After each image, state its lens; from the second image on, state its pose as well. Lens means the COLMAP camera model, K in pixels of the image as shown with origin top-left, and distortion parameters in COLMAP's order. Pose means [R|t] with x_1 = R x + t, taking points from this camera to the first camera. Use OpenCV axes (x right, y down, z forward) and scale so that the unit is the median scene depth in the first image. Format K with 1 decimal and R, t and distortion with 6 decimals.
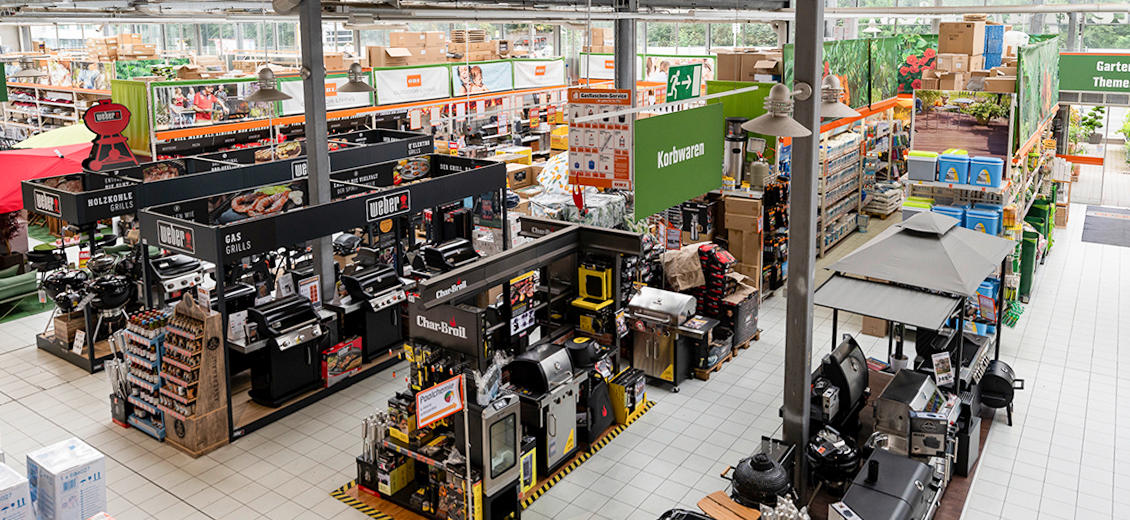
lens RADIAL K [[732.0, 0, 565.0], [0, 732.0, 260.0], [0, 0, 1]] dist [0.002975, -0.000191]
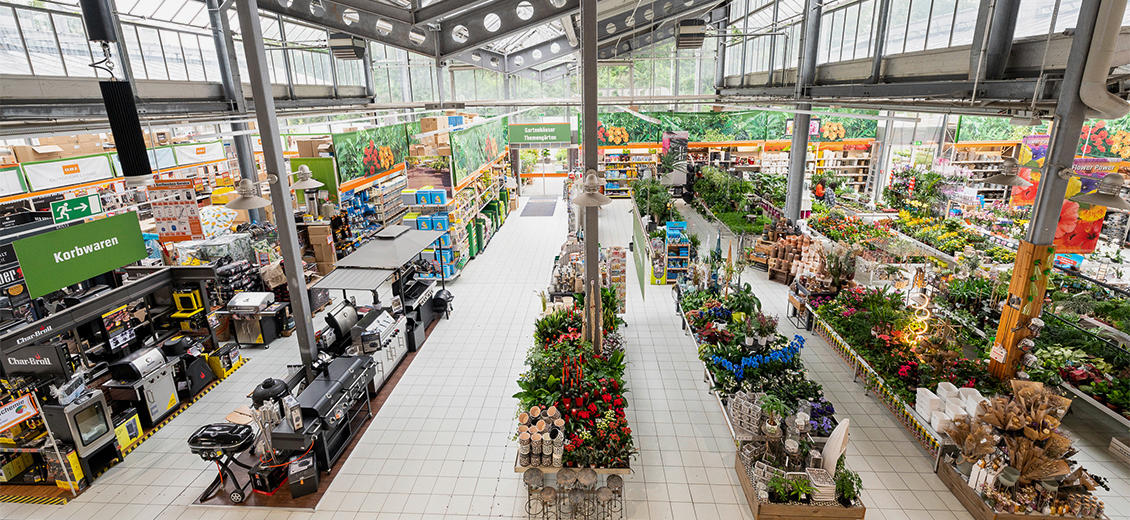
lens RADIAL K [[416.3, 0, 565.0], [0, 416.3, 260.0], [0, 0, 1]] dist [0.000297, -0.000099]
pose [[0.866159, -0.198557, 0.458632, 0.367394], [0.165939, 0.979887, 0.110837, -0.020898], [-0.471415, -0.019897, 0.881687, -0.225197]]
